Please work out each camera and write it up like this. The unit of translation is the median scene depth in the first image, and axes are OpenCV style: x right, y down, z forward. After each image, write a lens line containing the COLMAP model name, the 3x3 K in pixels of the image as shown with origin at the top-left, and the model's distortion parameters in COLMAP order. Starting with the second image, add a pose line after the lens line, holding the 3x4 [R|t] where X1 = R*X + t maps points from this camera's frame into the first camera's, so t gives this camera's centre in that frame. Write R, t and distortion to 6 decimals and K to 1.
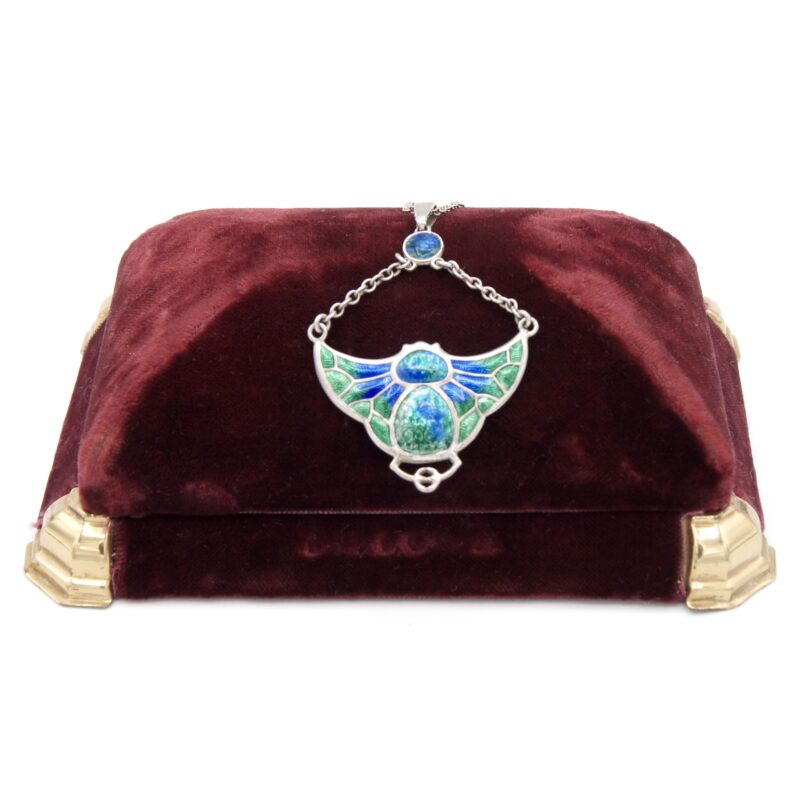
lens RADIAL K [[1791.9, 0, 400.5], [0, 1791.9, 399.4], [0, 0, 1]] dist [-0.221629, 0.000000]
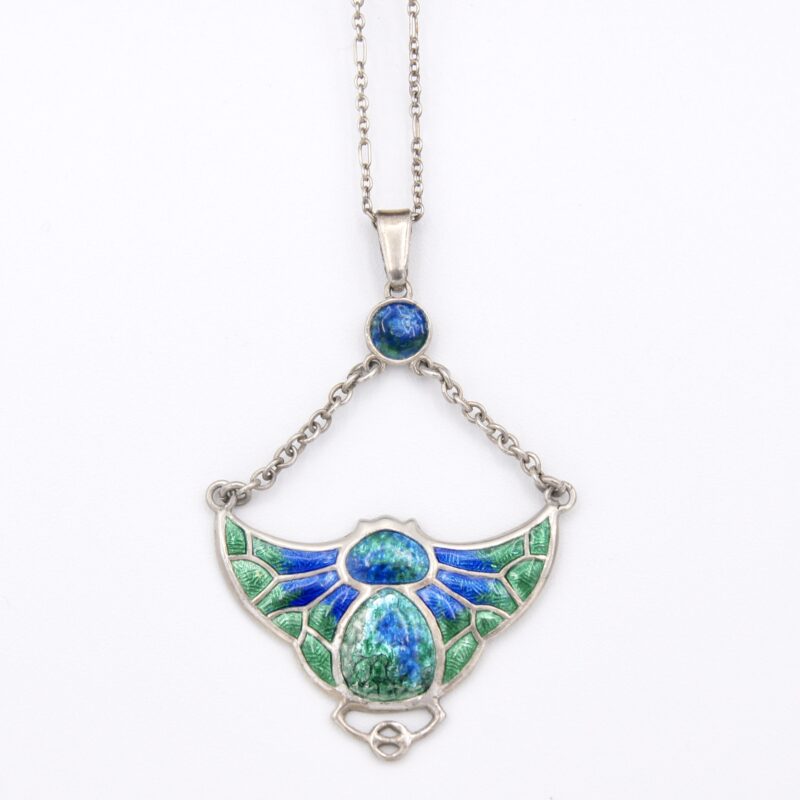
lens RADIAL K [[1791.9, 0, 399.4], [0, 1791.9, 400.6], [0, 0, 1]] dist [-0.221629, 0.000000]
pose [[0.999262, 0.032687, 0.020196, 0.001806], [-0.031342, 0.997481, -0.063632, -0.033544], [-0.022225, 0.062952, 0.997769, 0.380287]]
